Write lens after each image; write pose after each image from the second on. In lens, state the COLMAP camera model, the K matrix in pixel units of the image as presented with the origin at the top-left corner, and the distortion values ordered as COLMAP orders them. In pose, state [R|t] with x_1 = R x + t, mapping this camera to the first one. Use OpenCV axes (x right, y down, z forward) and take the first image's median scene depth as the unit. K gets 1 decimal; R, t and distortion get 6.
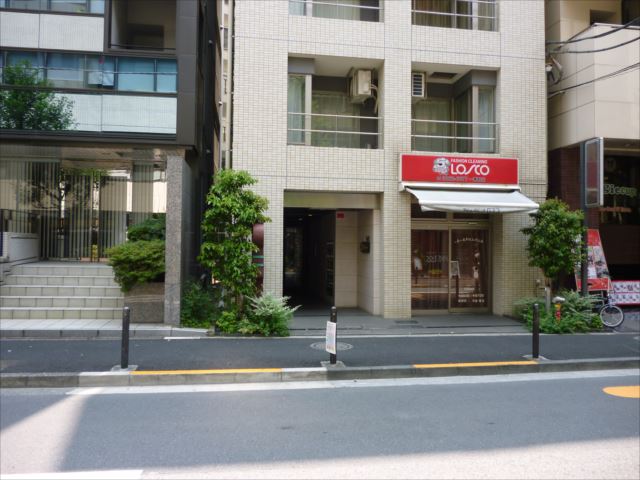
lens RADIAL K [[532.5, 0, 320.0], [0, 532.5, 240.0], [0, 0, 1]] dist [-0.012418, -0.006031]
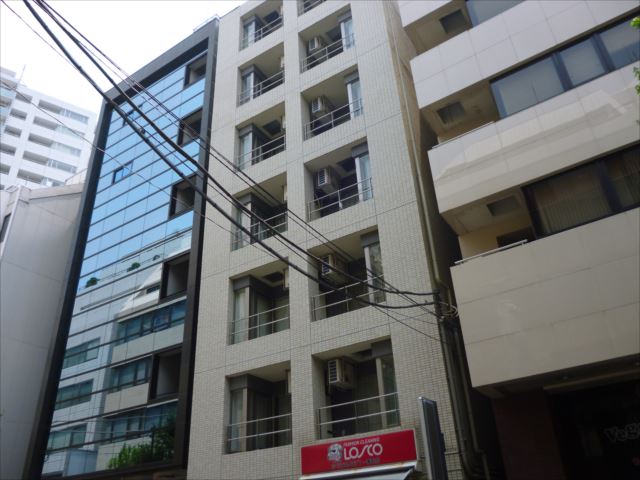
lens RADIAL K [[532.5, 0, 320.0], [0, 532.5, 240.0], [0, 0, 1]] dist [-0.012418, -0.006031]
pose [[0.747073, -0.373029, -0.550211, 0.885785], [0.070827, 0.867662, -0.492084, 0.000016], [0.660959, 0.328653, 0.674627, 0.195071]]
